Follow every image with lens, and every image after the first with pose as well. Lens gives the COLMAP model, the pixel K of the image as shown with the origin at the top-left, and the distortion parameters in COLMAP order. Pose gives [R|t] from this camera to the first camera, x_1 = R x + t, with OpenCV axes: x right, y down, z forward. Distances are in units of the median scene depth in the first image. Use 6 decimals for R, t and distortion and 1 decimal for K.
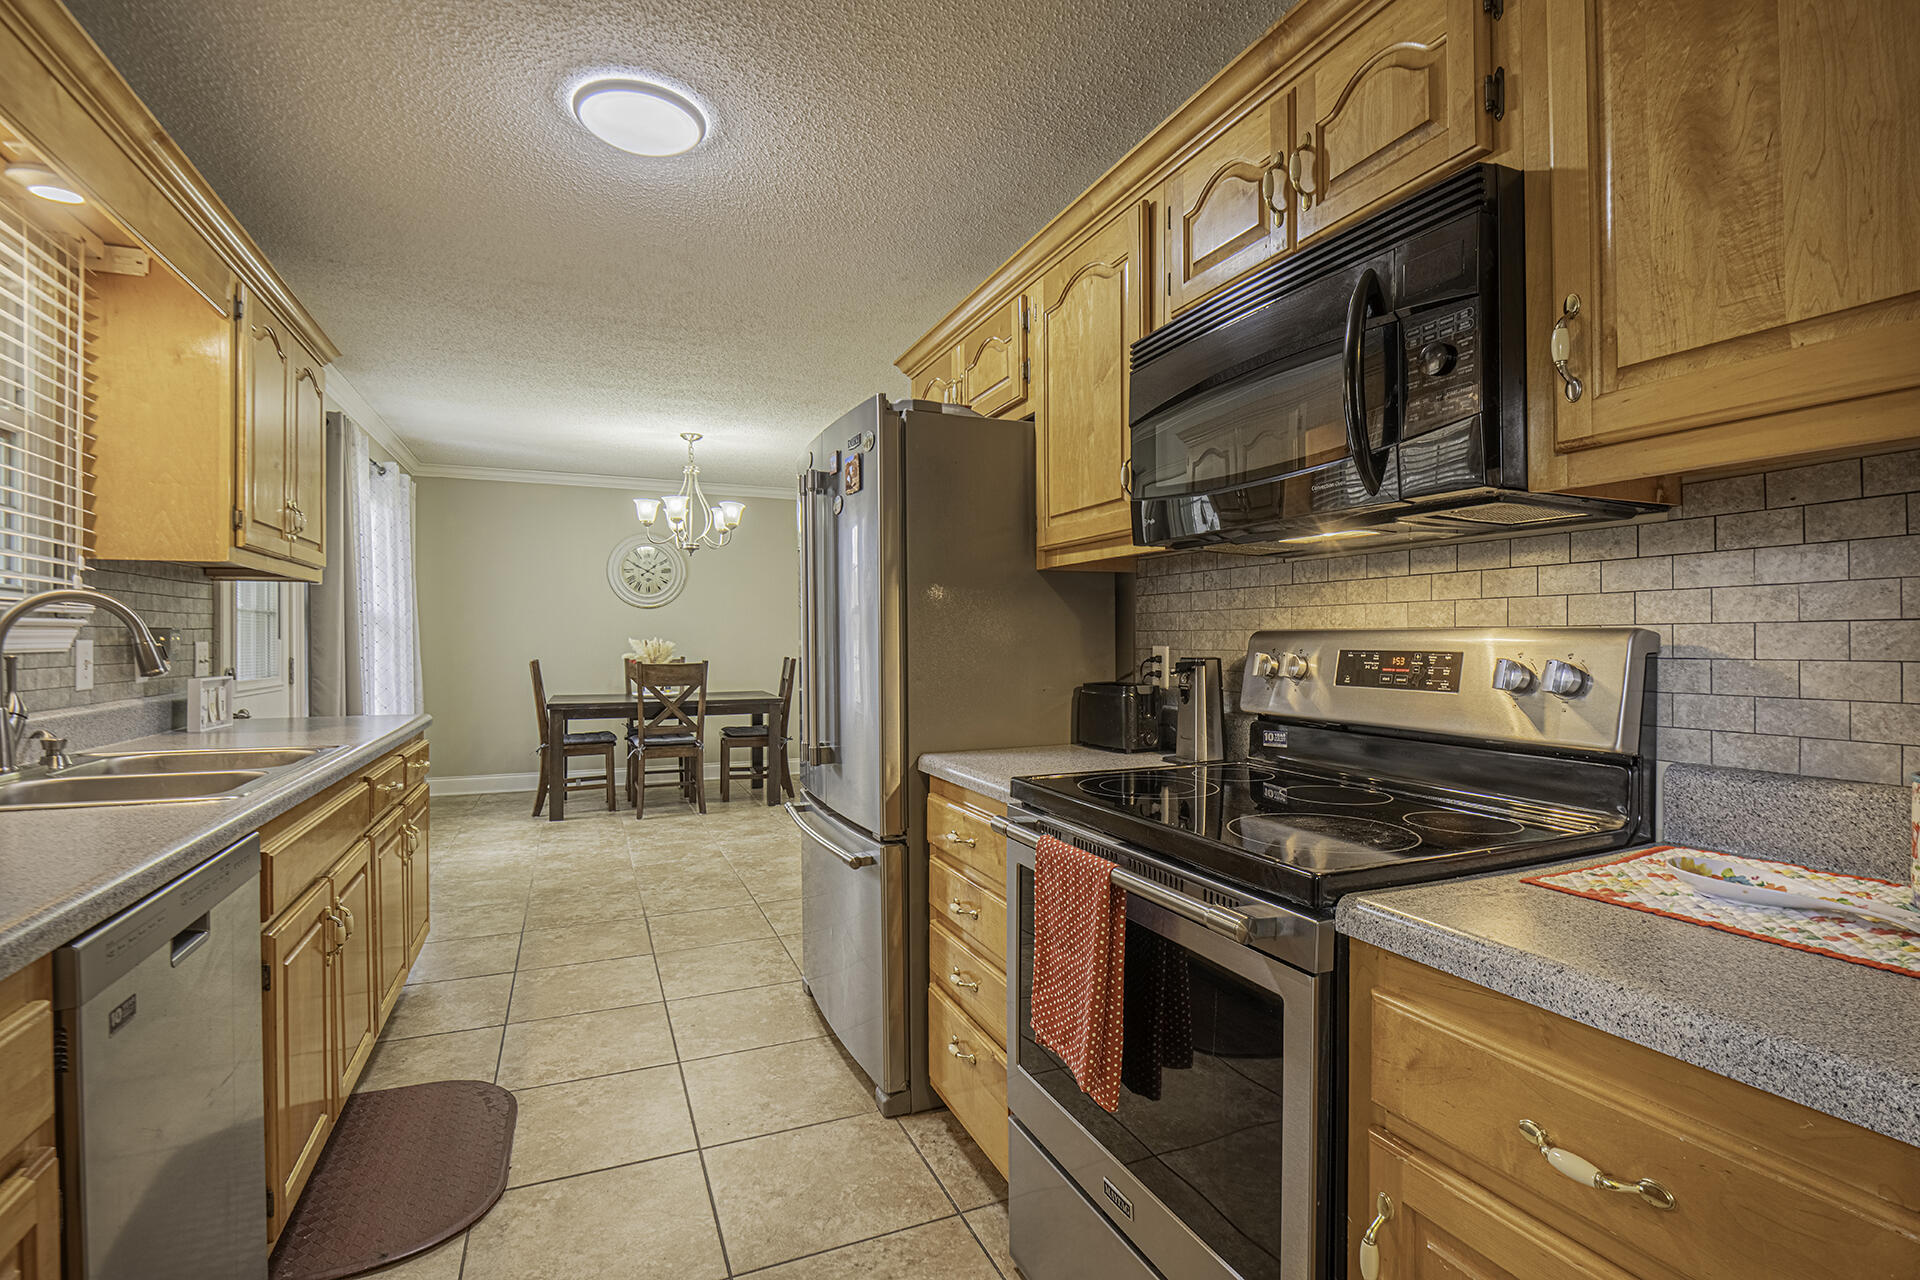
lens RADIAL K [[902.4, 0, 981.1], [0, 902.4, 641.0], [0, 0, 1]] dist [0.000375, -0.011898]
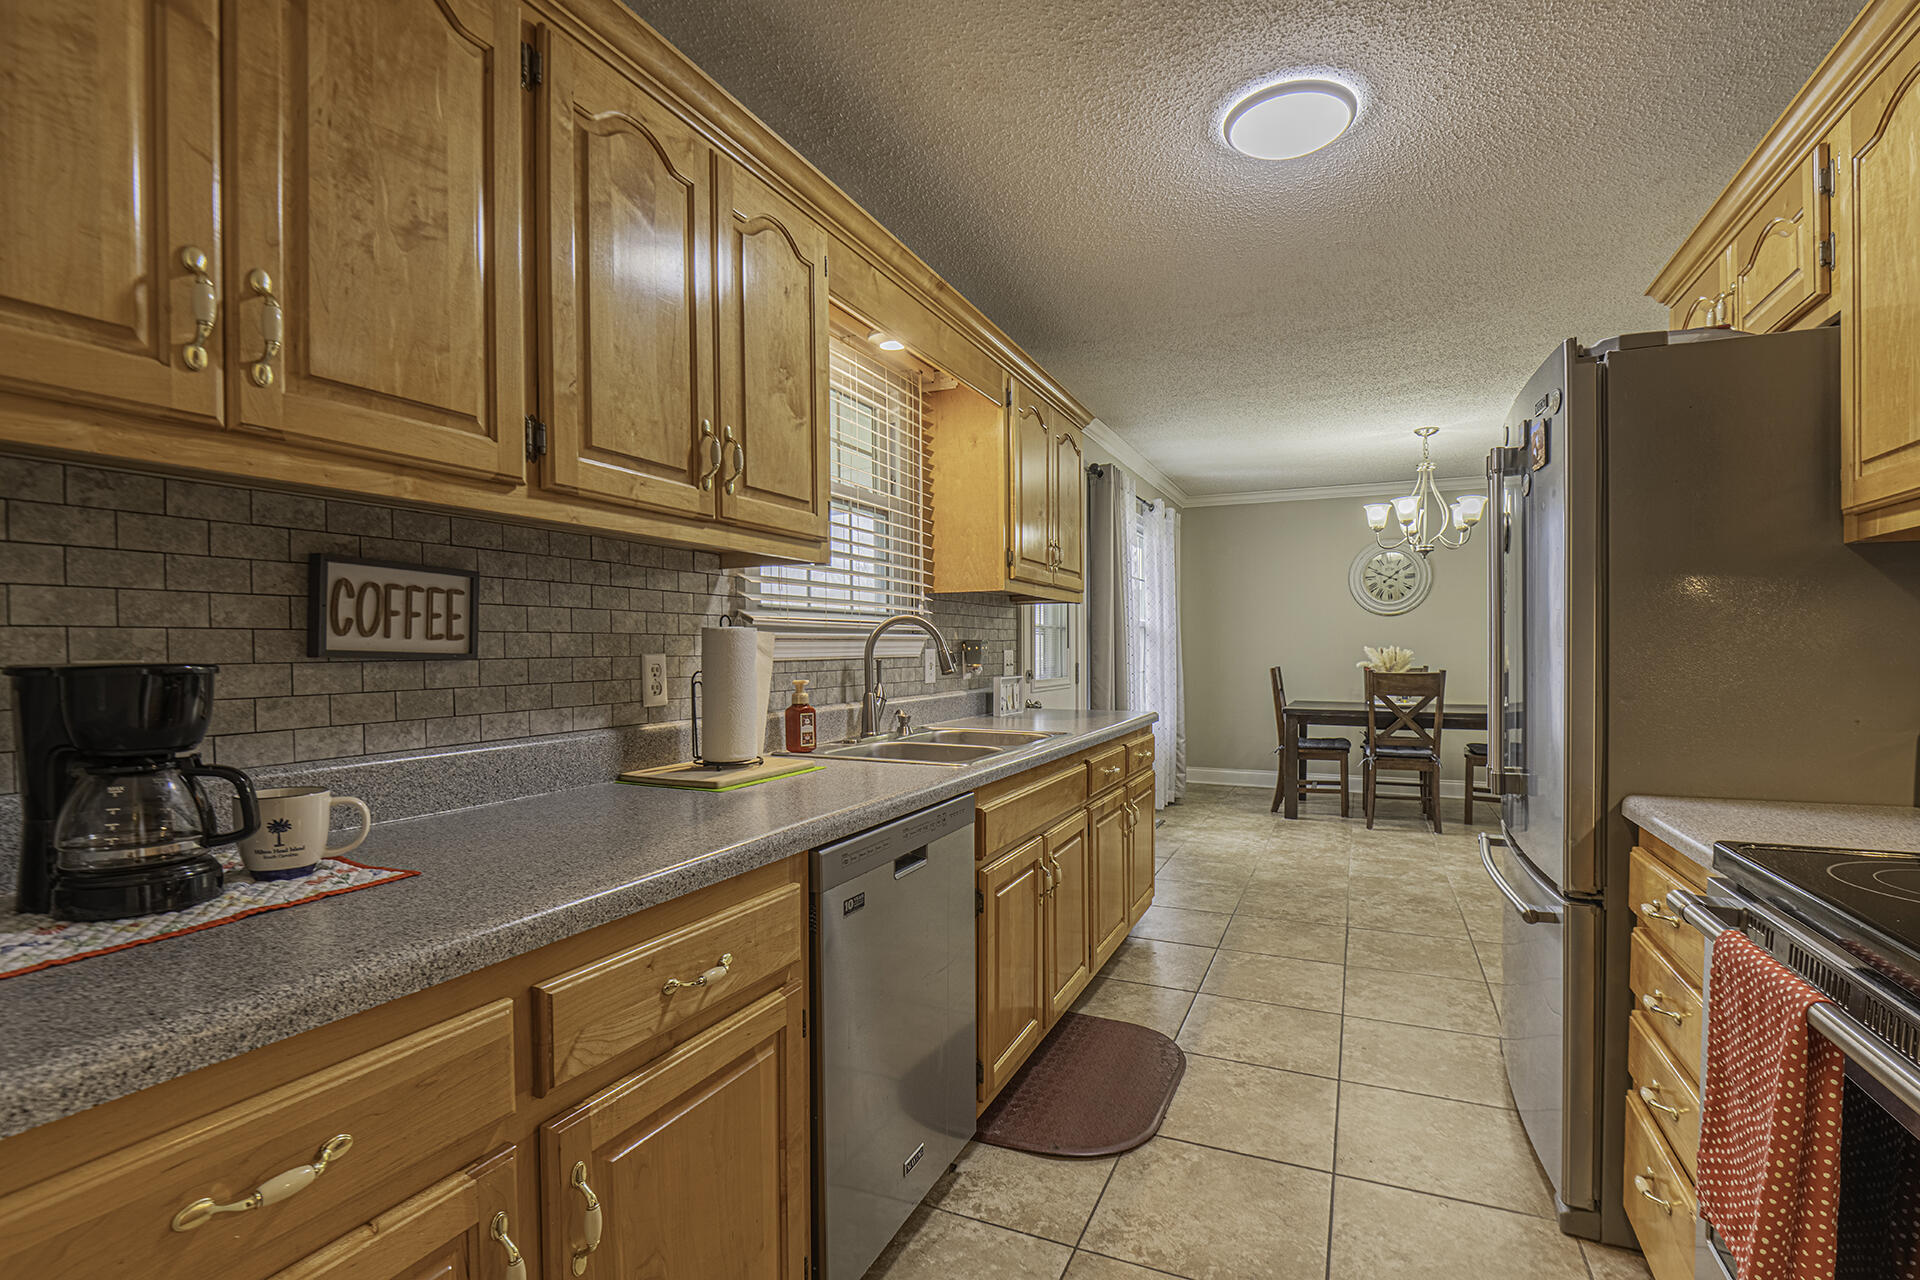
lens RADIAL K [[883.2, 0, 985.4], [0, 883.2, 669.7], [0, 0, 1]] dist [0.000251, -0.013868]
pose [[0.675110, 0.015940, -0.737545, 0.101598], [0.001181, 0.999742, 0.022687, 0.000179], [0.737717, -0.016187, 0.674917, 0.076253]]
